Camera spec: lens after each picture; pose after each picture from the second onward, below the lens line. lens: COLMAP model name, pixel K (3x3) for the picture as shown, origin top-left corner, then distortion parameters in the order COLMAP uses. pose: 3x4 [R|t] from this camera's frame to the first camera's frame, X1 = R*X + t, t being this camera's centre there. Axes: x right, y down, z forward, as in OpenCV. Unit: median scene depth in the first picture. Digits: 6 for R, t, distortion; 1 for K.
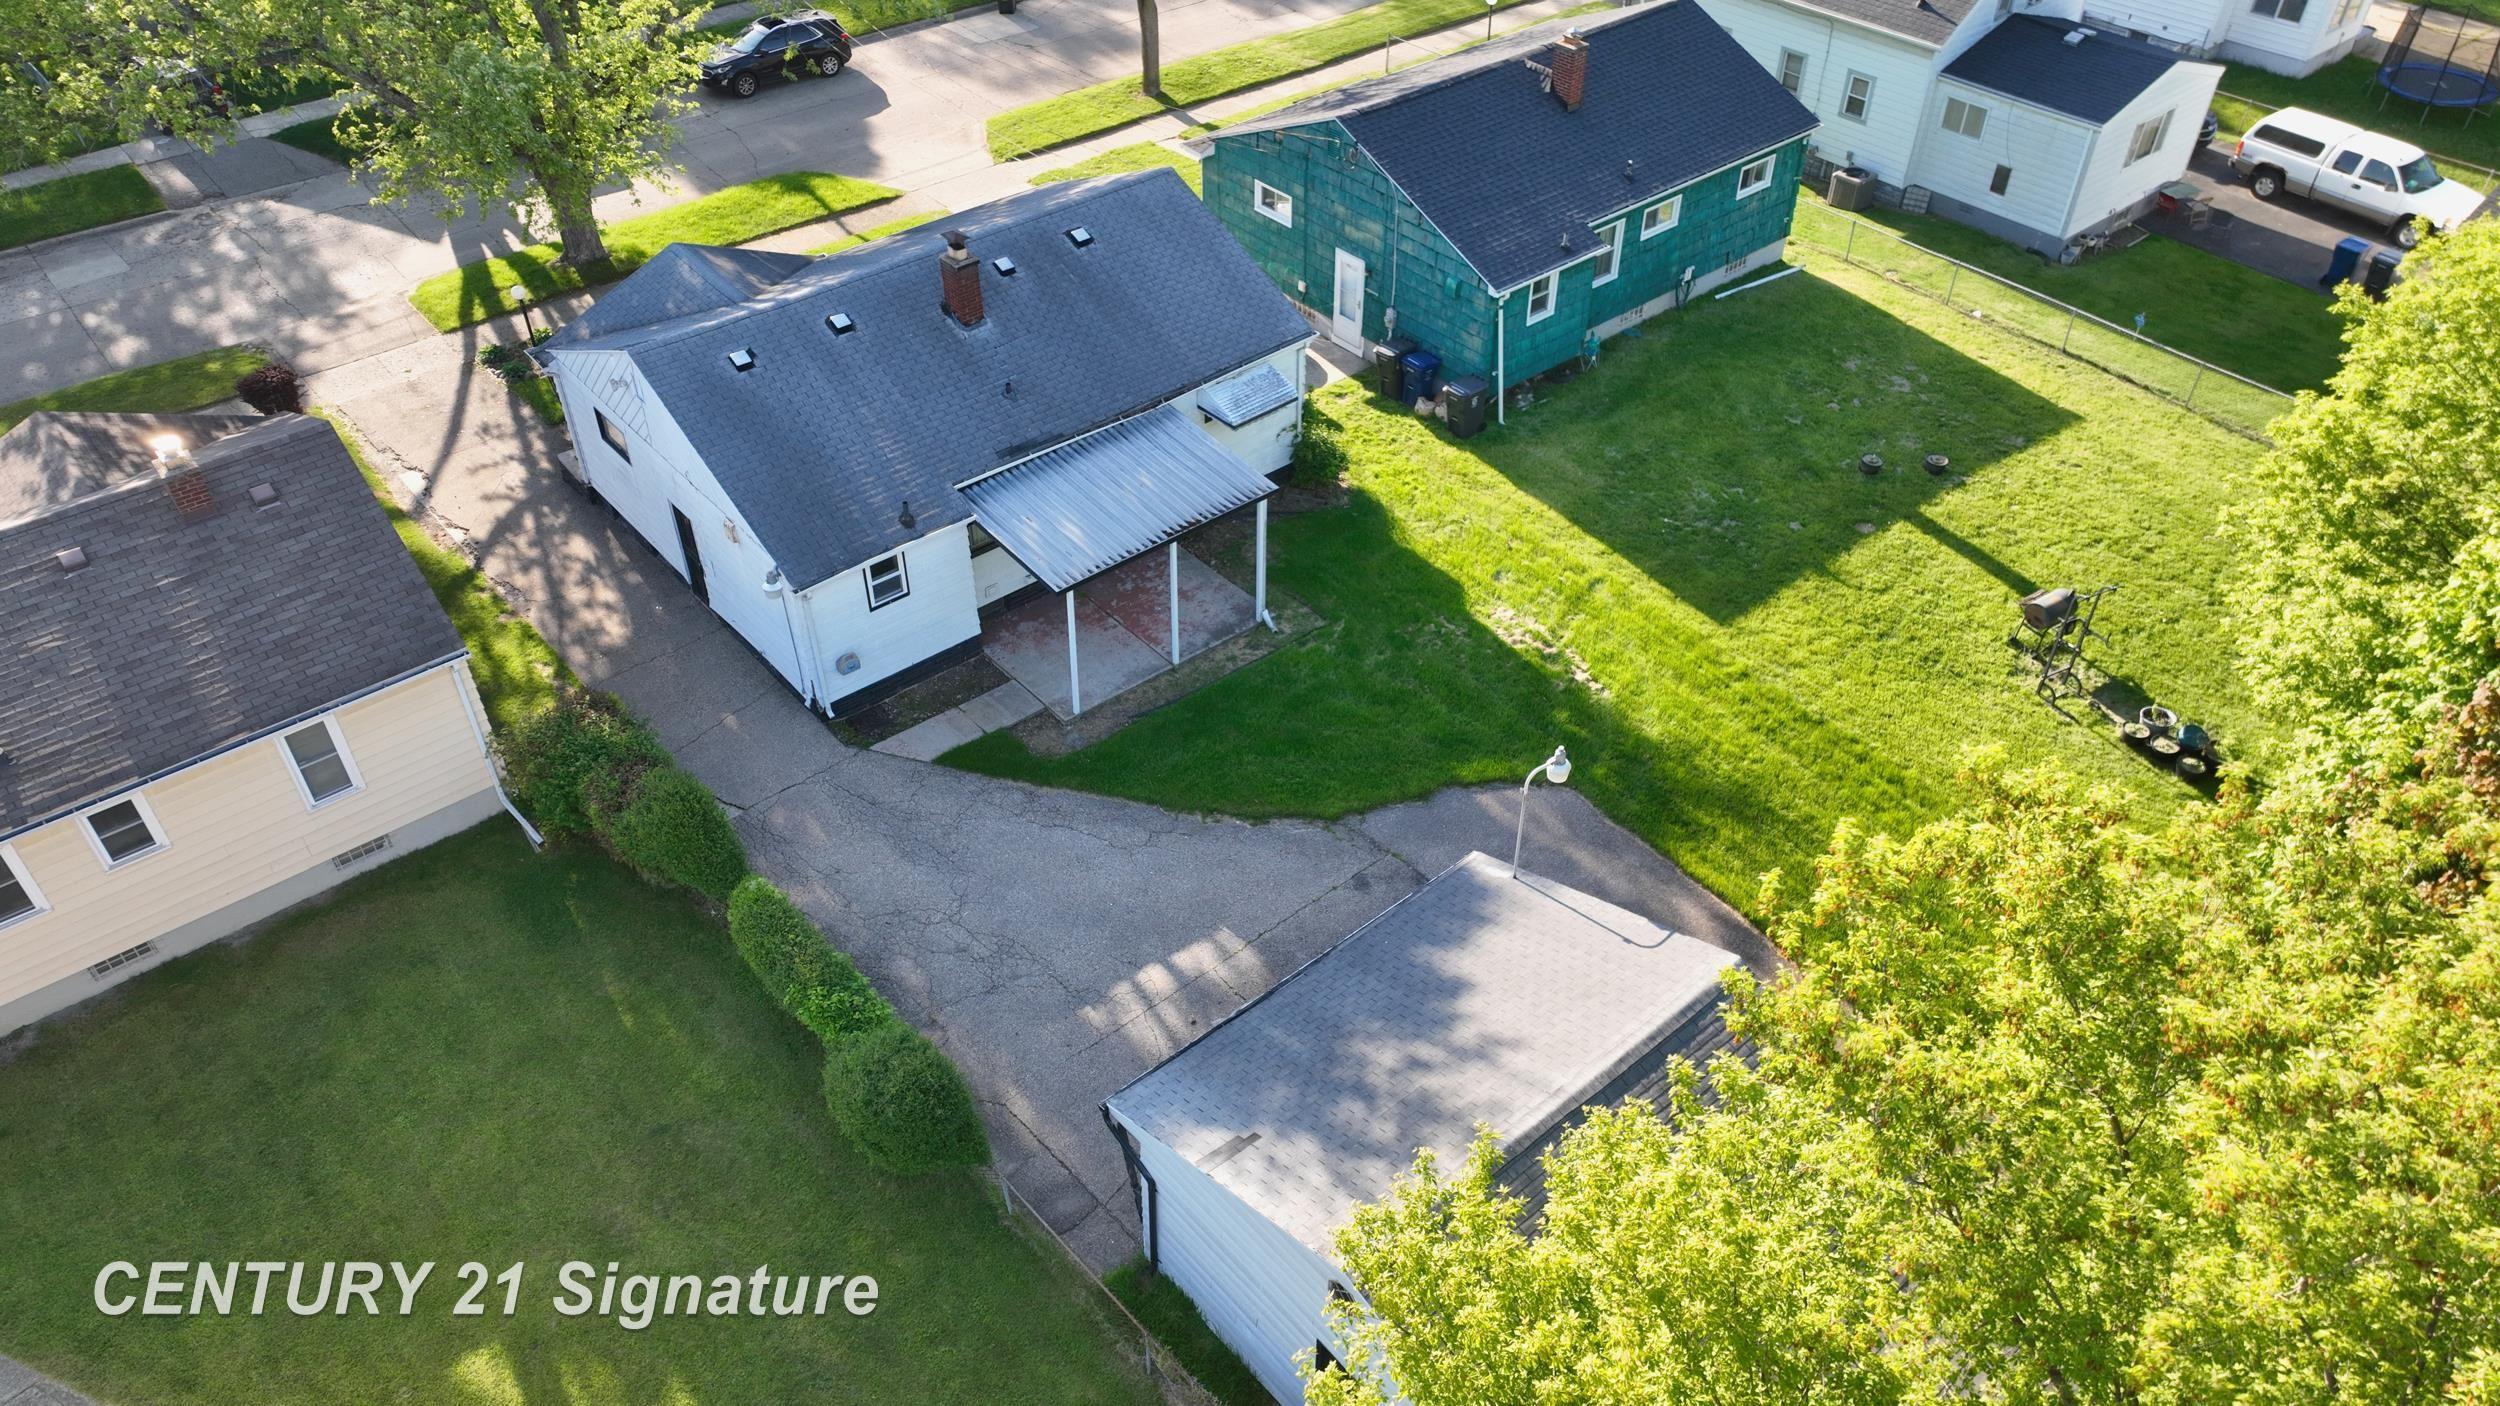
lens RADIAL K [[1765.3, 0, 1262.0], [0, 1765.3, 705.8], [0, 0, 1]] dist [0.006792, 0.007450]
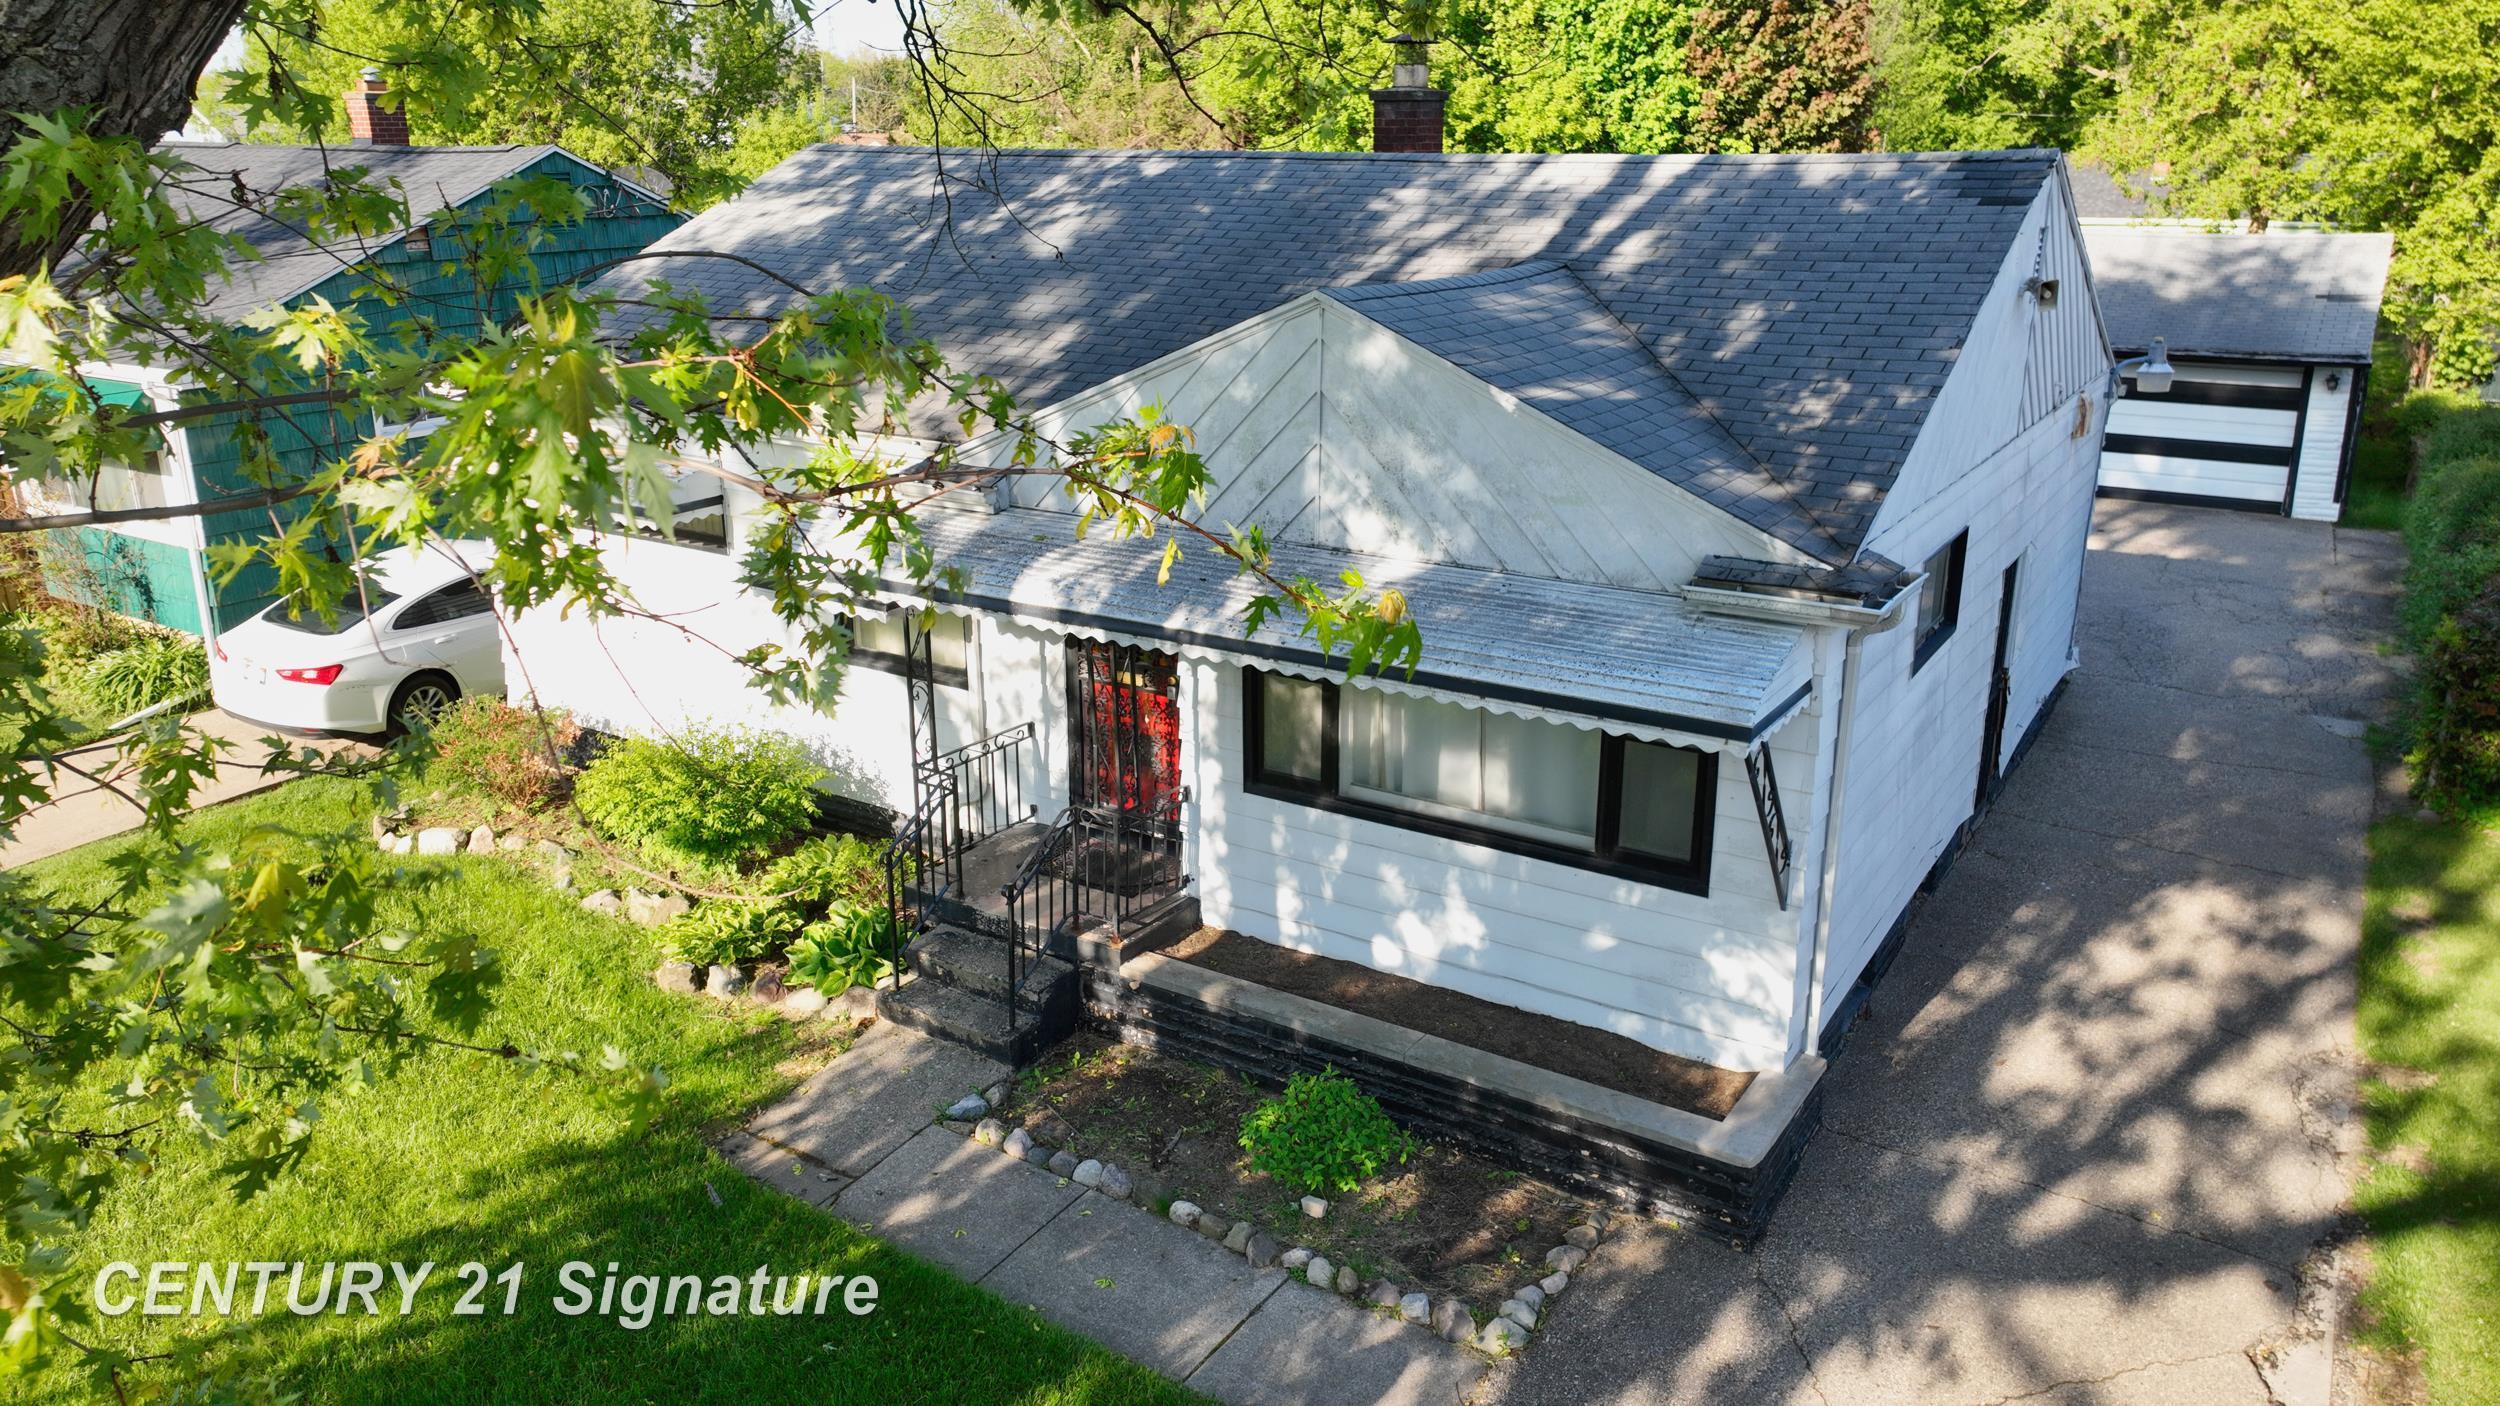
lens RADIAL K [[1765.3, 0, 1243.4], [0, 1765.3, 708.7], [0, 0, 1]] dist [0.006792, 0.007450]
pose [[-0.296660, -0.298056, 0.907279, -0.610381], [0.619034, 0.663403, 0.420349, -0.346321], [-0.727180, 0.686337, -0.012299, 1.066981]]
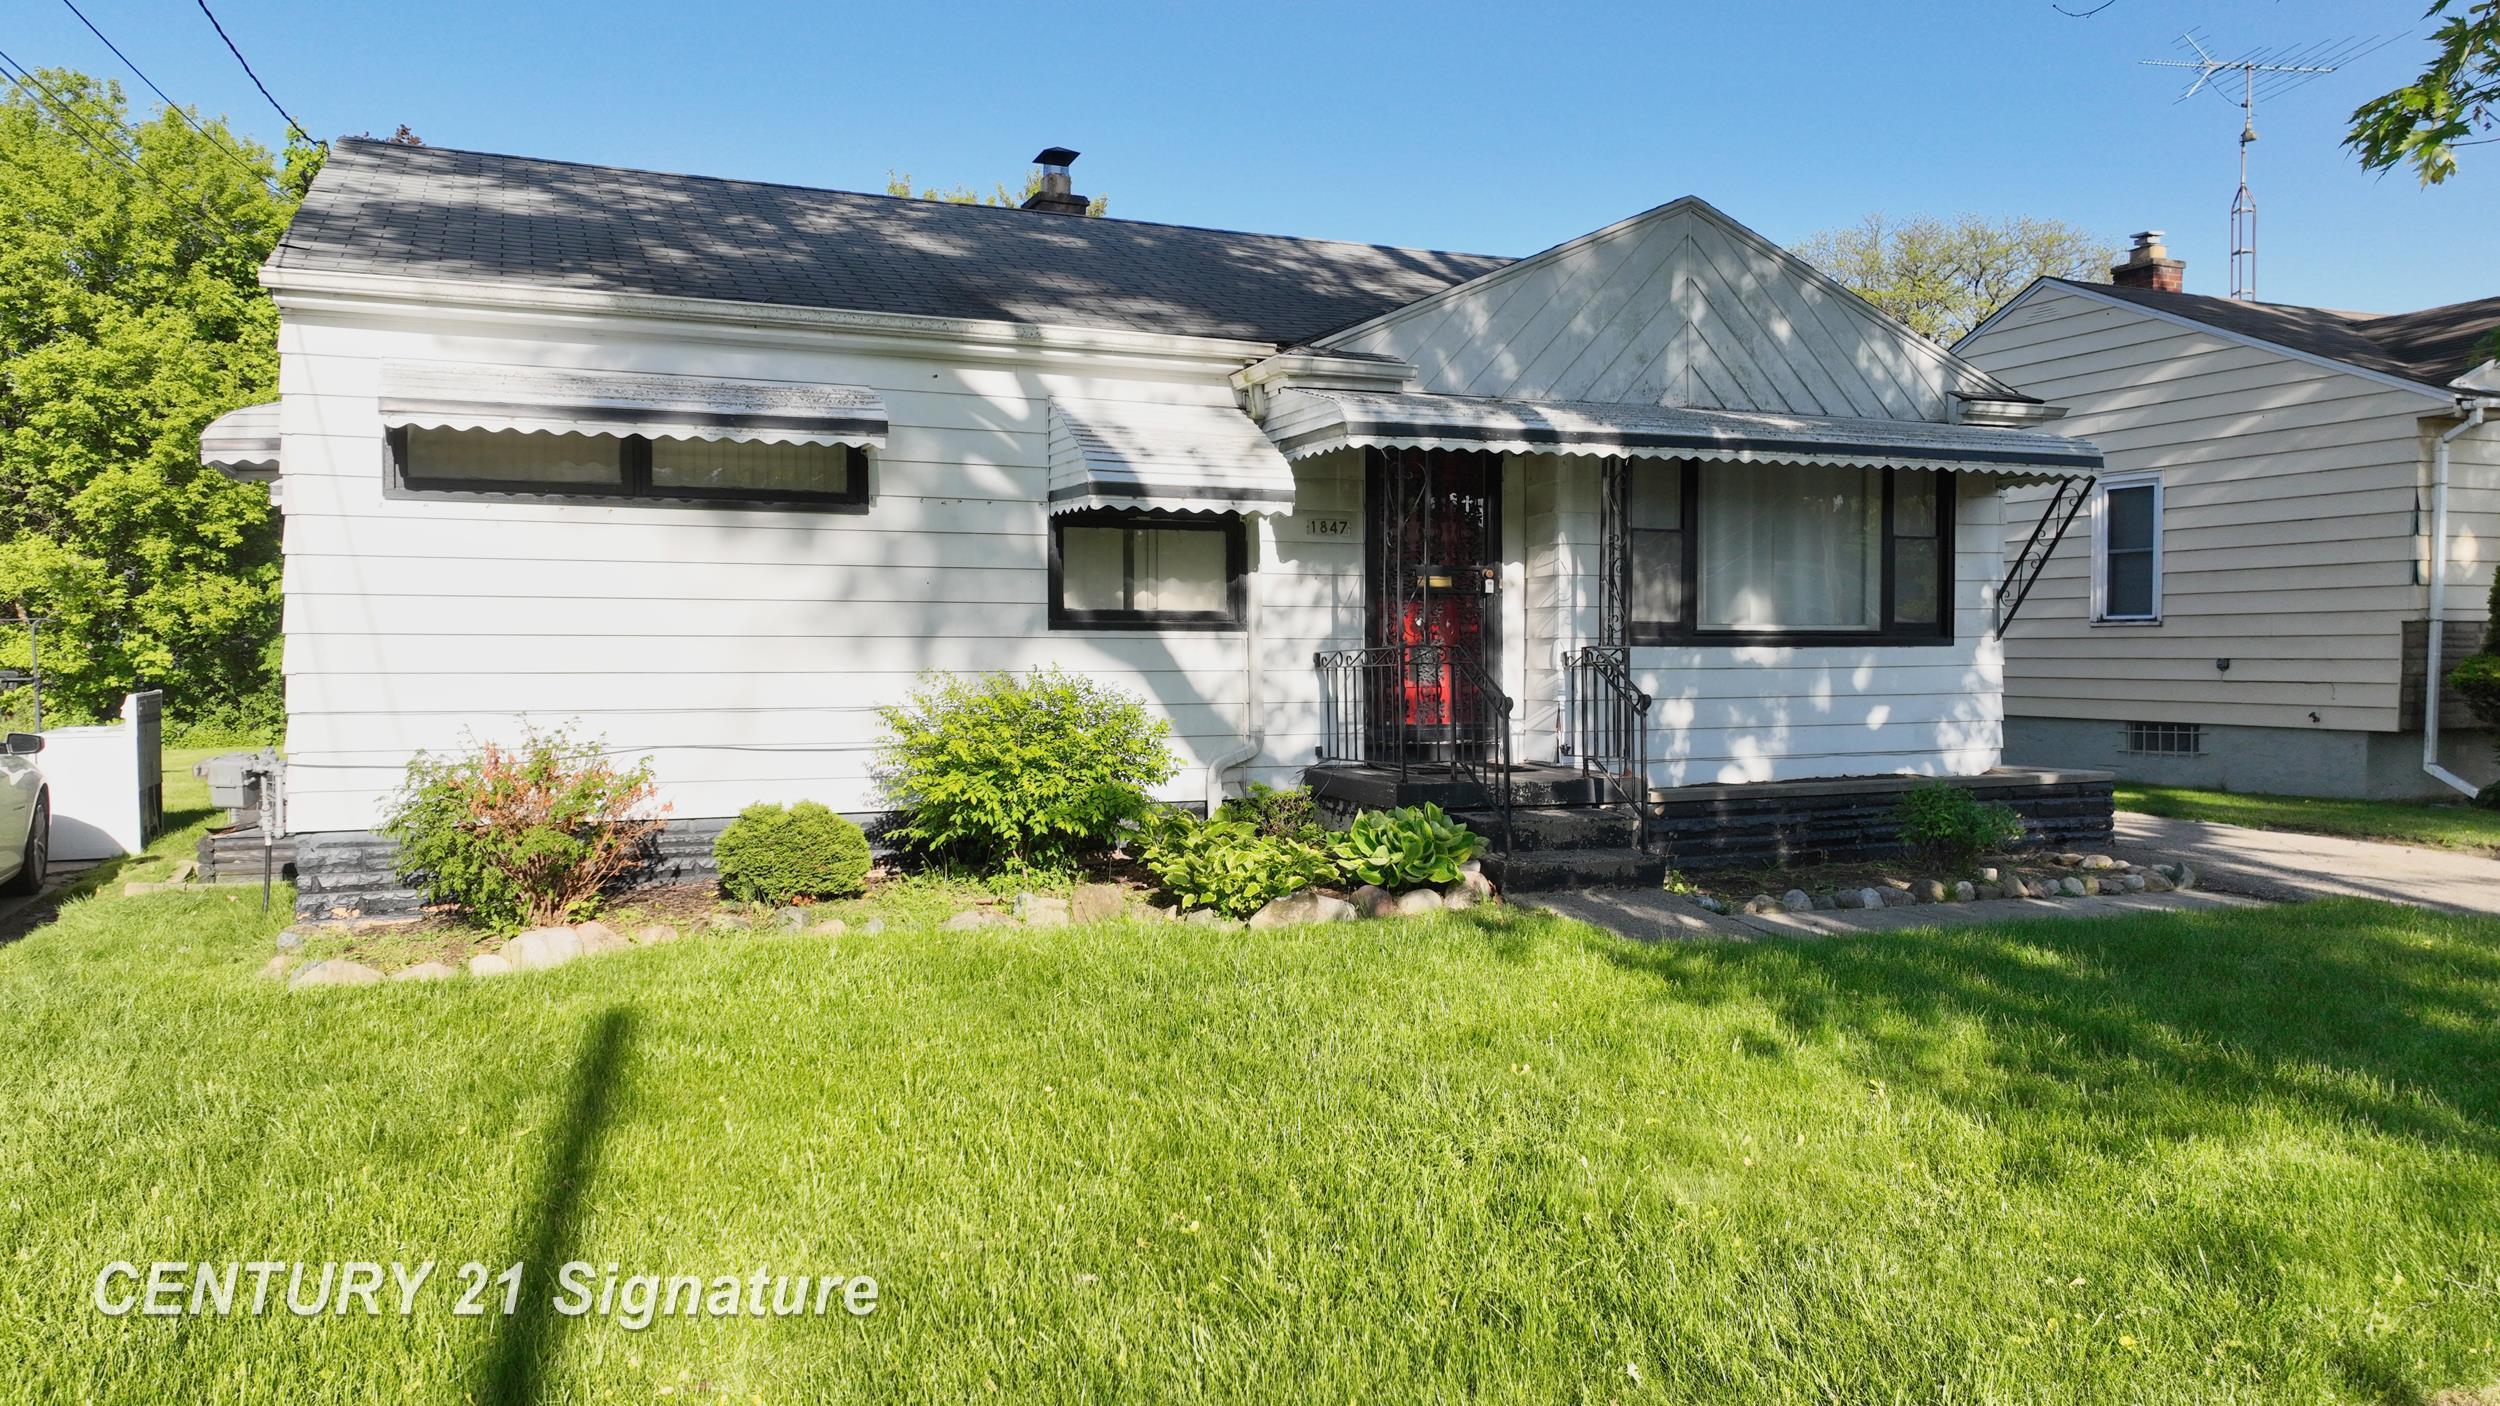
lens RADIAL K [[1765.3, 0, 1262.9], [0, 1765.3, 702.7], [0, 0, 1]] dist [0.006792, 0.007450]
pose [[-0.955705, -0.006817, 0.294248, -0.357530], [0.192034, 0.743183, 0.640938, -0.432265], [-0.223049, 0.669053, -0.708955, 1.348118]]
